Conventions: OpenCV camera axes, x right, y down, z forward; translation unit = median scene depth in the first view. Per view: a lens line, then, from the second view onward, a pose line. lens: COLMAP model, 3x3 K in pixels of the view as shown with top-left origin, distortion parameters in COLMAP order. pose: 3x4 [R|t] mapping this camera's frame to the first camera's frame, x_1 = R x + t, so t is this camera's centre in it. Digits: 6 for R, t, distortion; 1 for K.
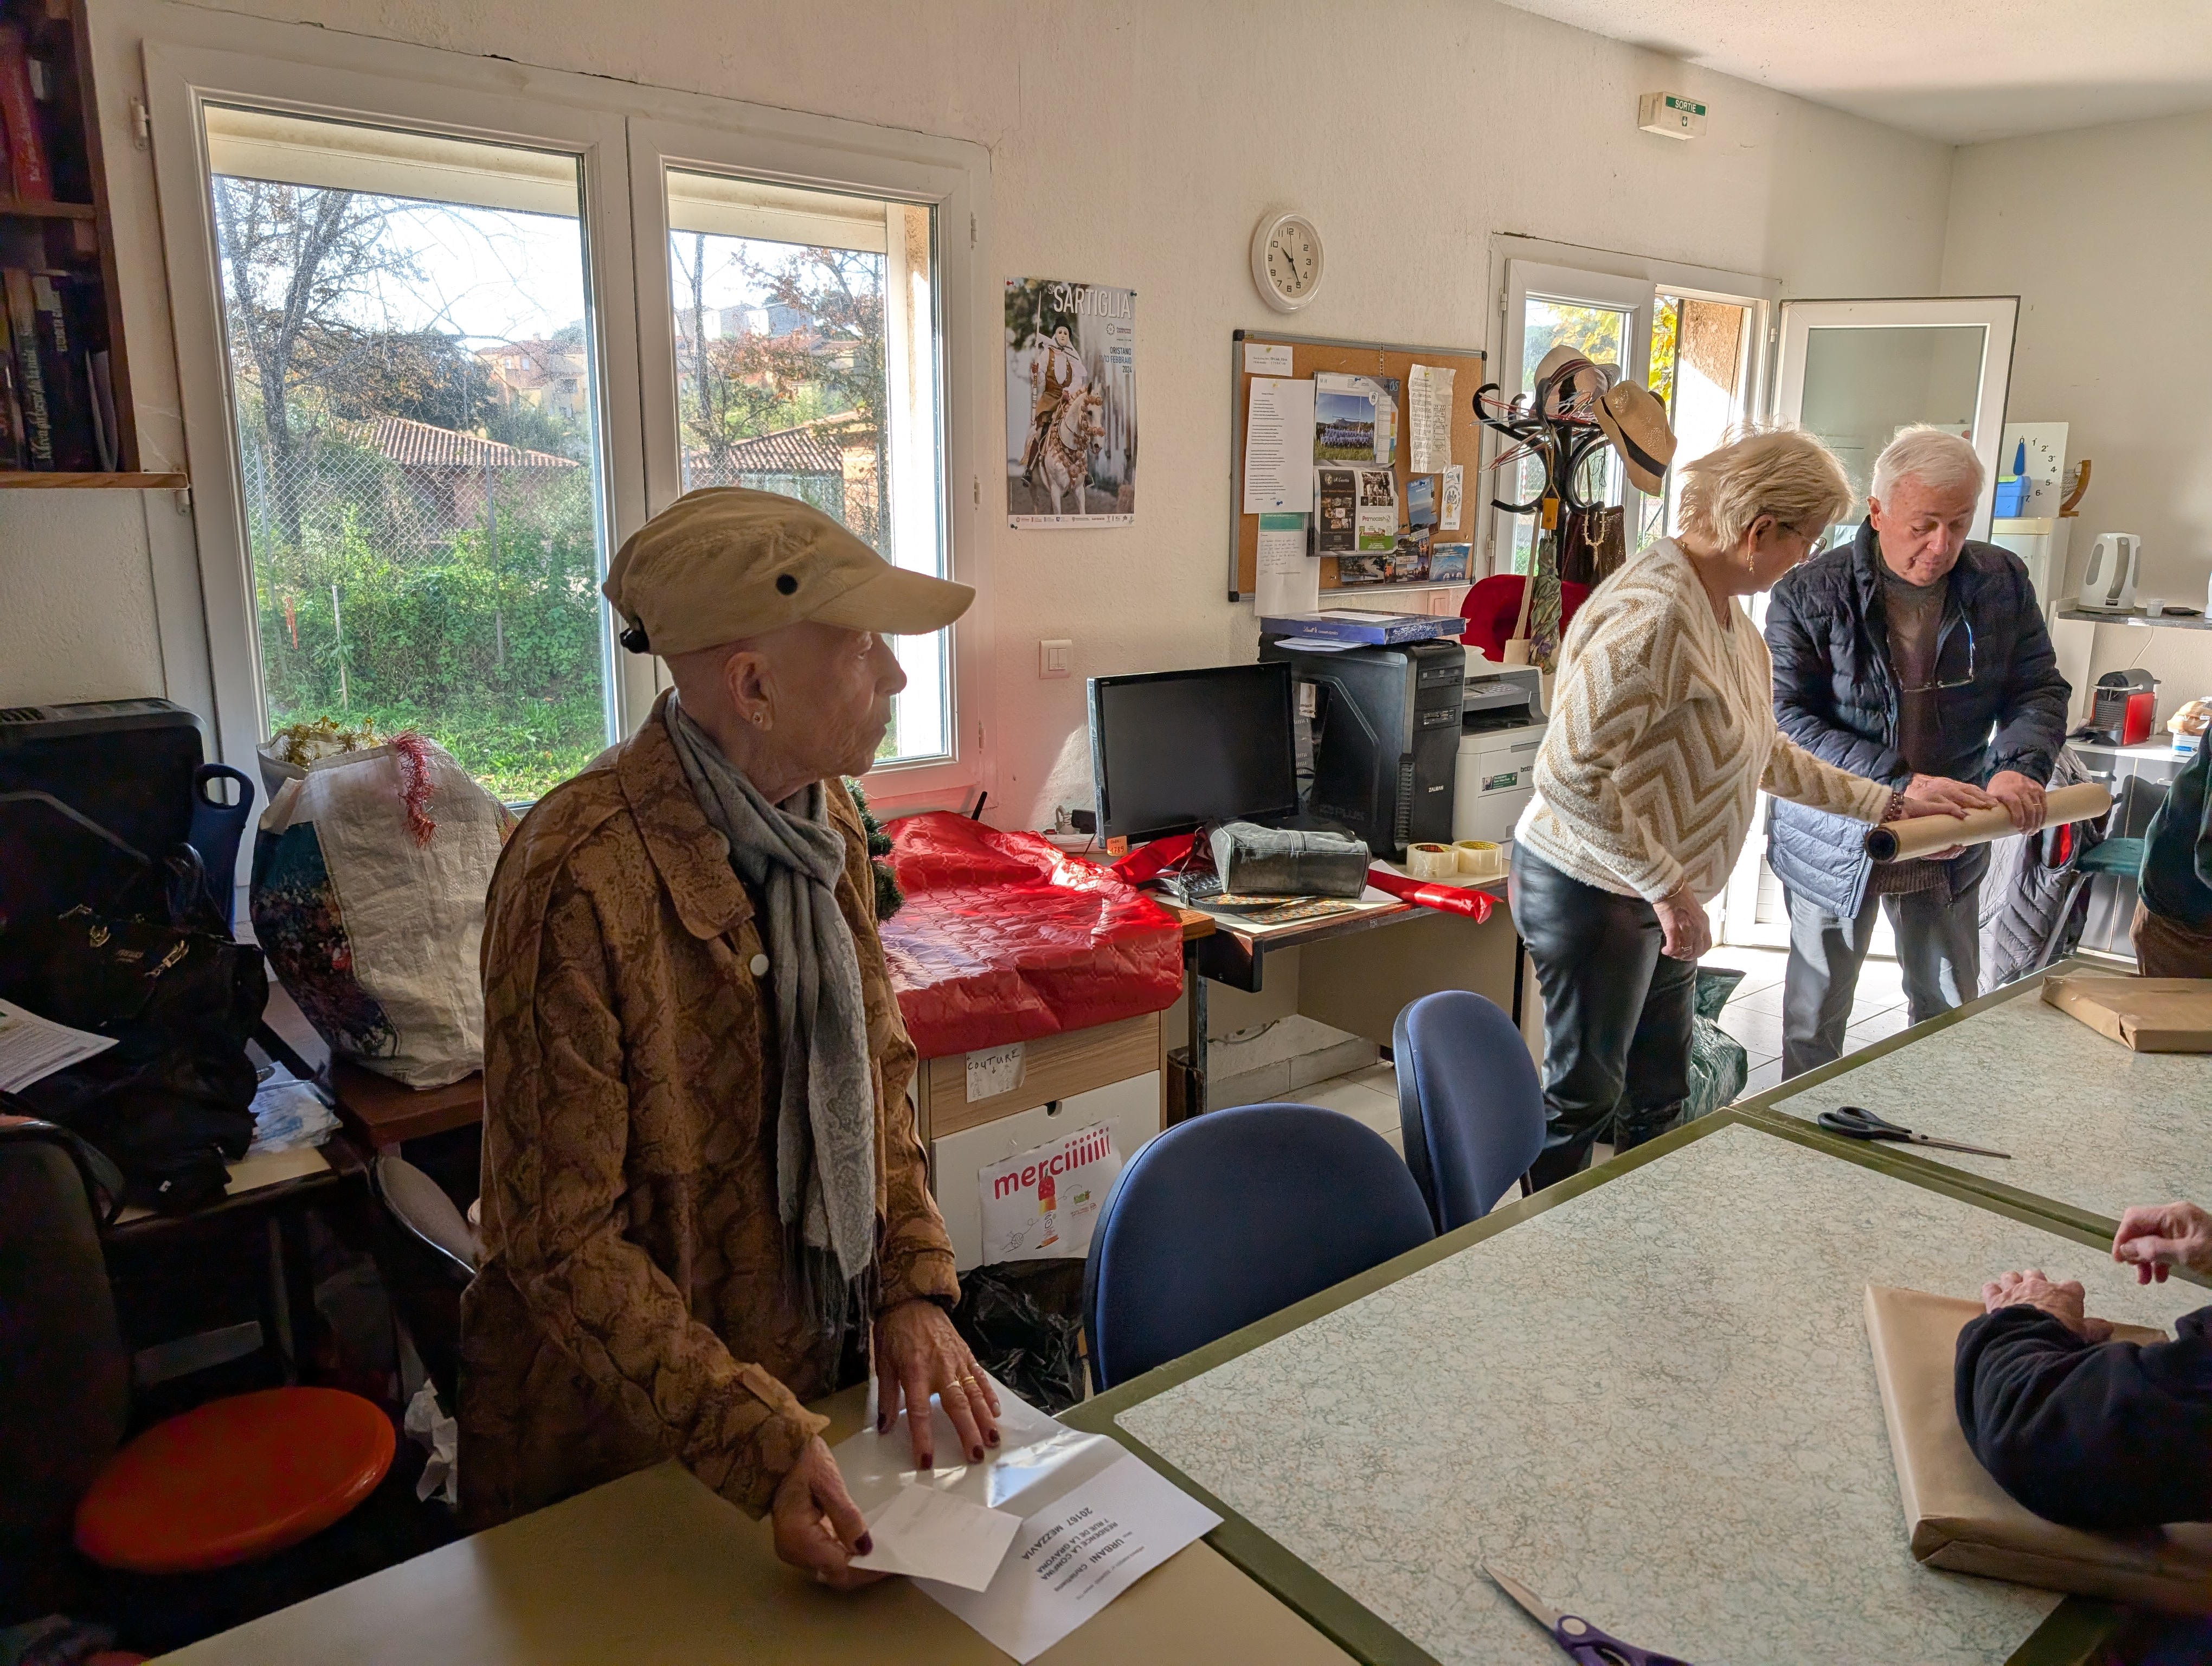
lens RADIAL K [[1628.5, 0, 1164.5], [0, 1628.5, 805.1], [0, 0, 1]] dist [0.045356, -0.008008]
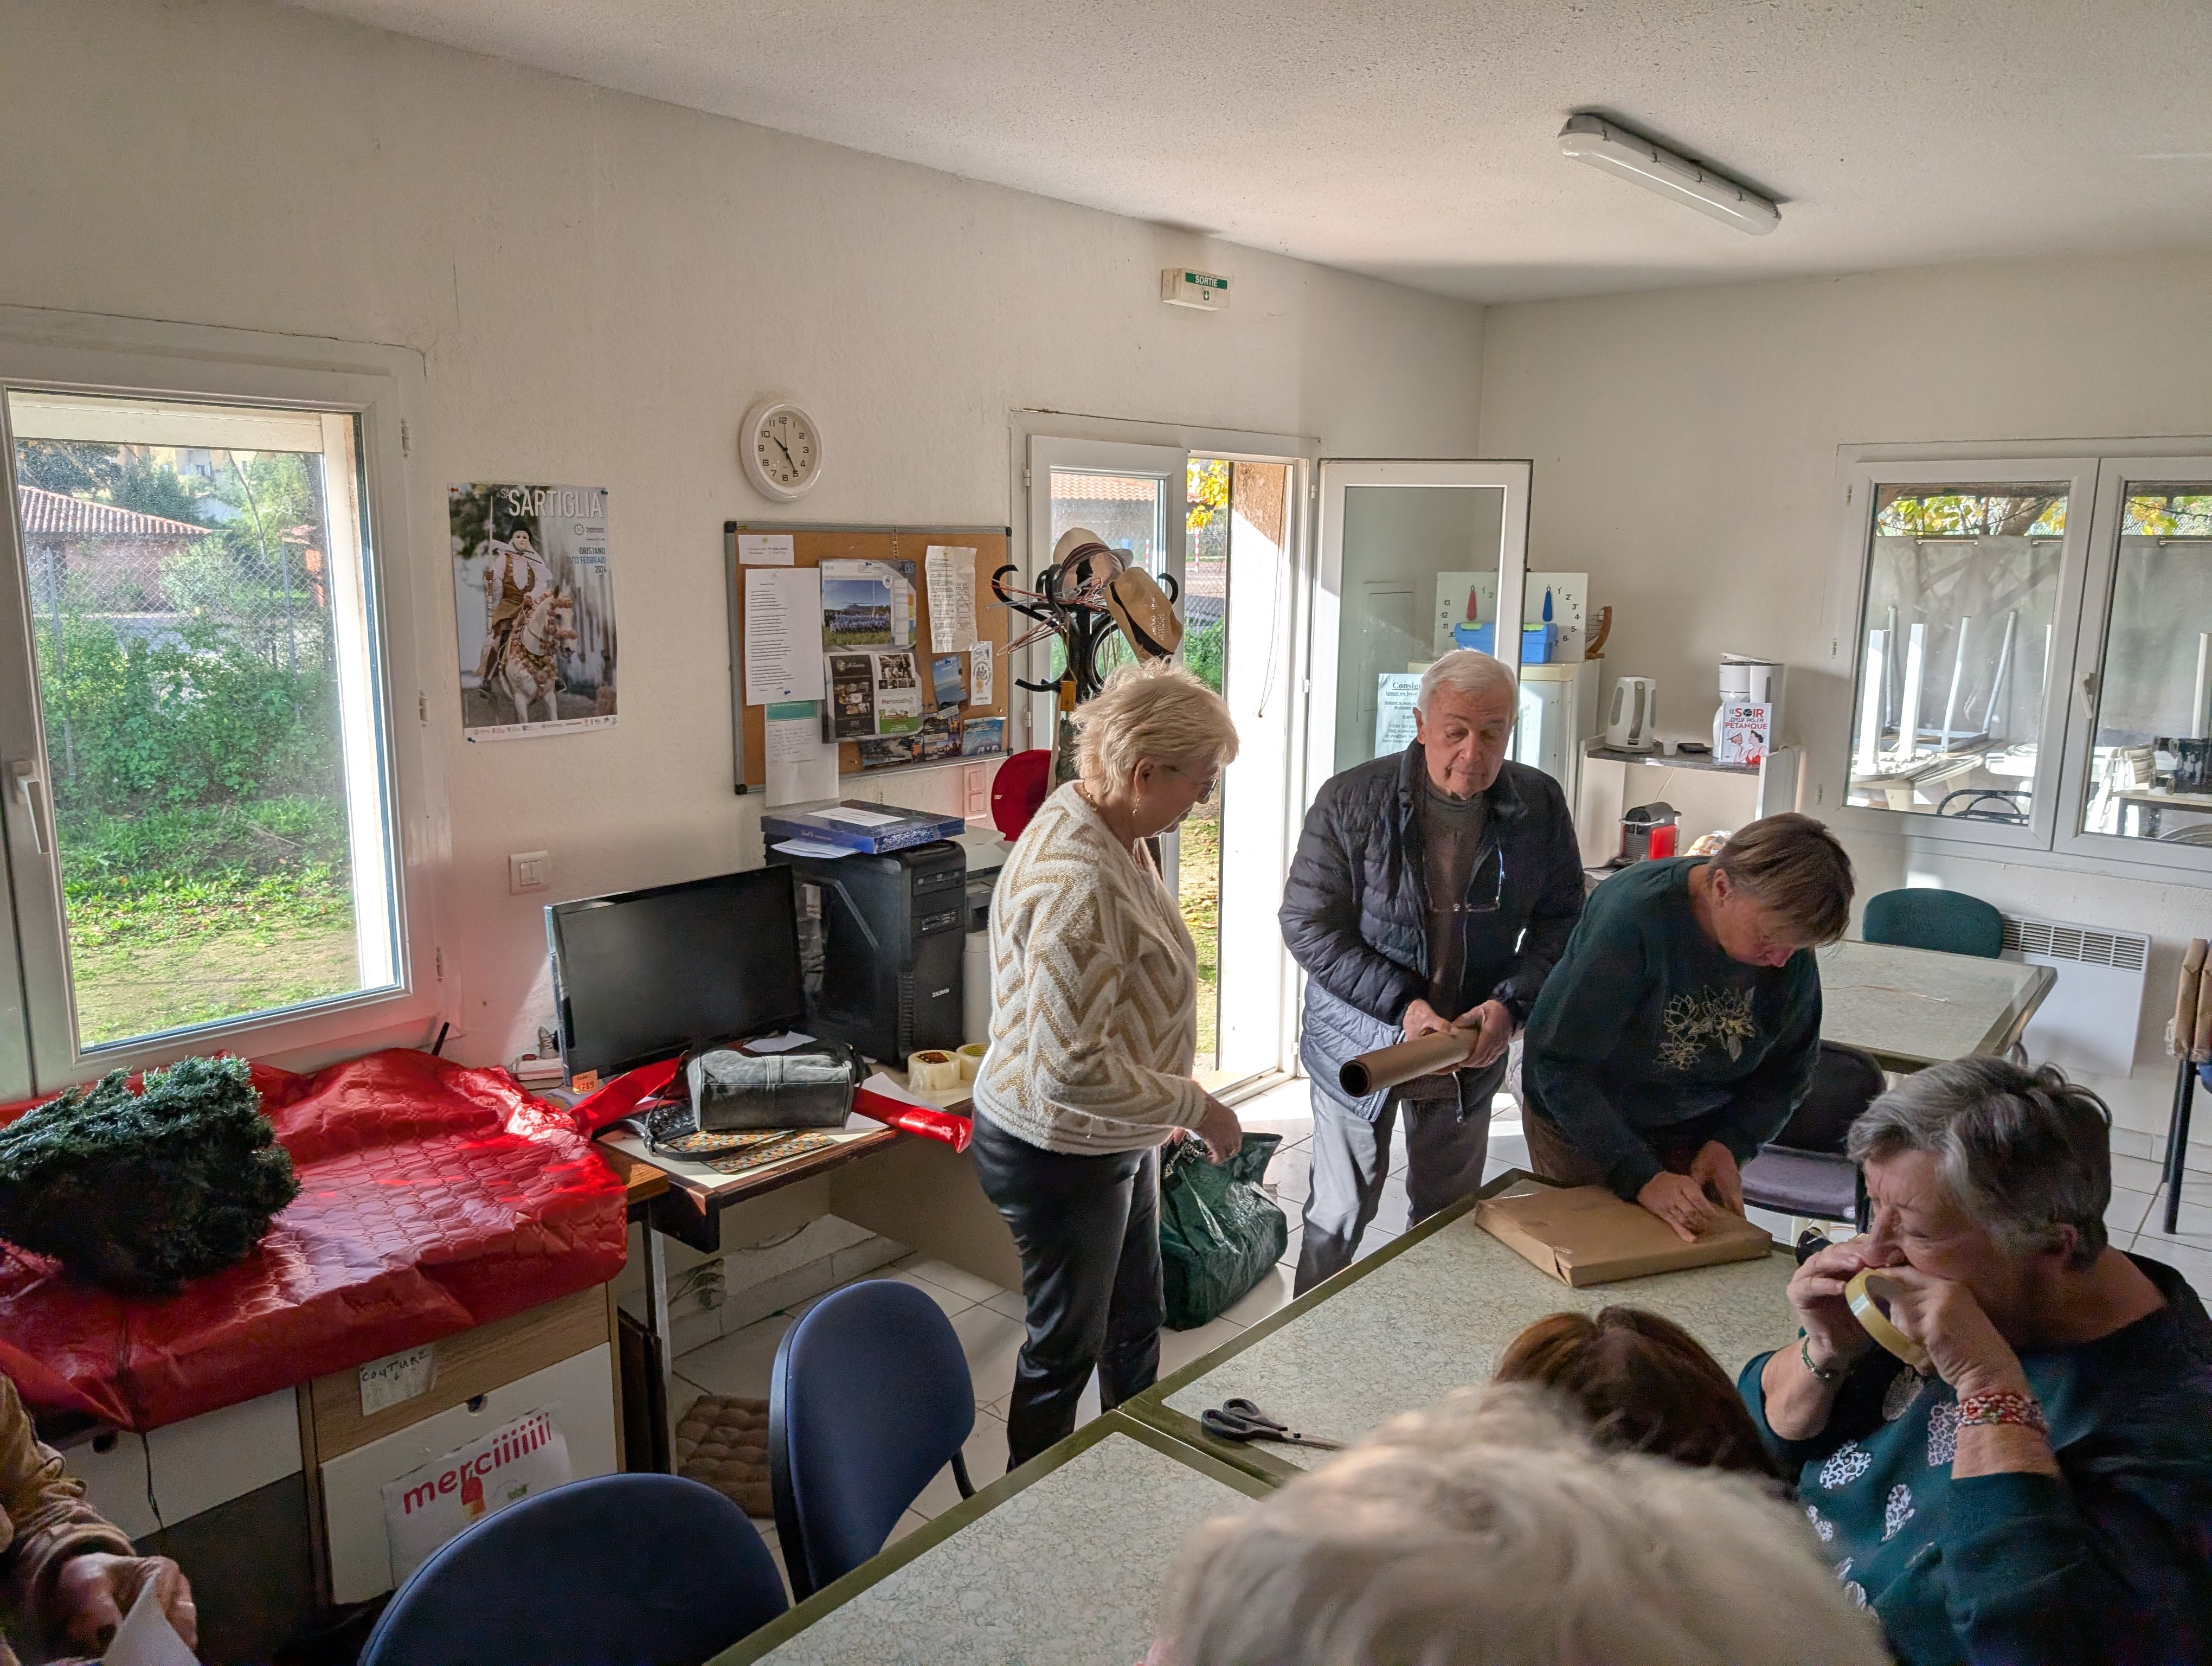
lens RADIAL K [[1619.2, 0, 1106.2], [0, 1619.2, 818.2], [0, 0, 1]] dist [0.087440, -0.100710]
pose [[0.989638, -0.028875, 0.140652, 0.120469], [0.032029, 0.999283, -0.020210, -0.084901], [-0.139968, 0.024506, 0.989853, 0.015370]]
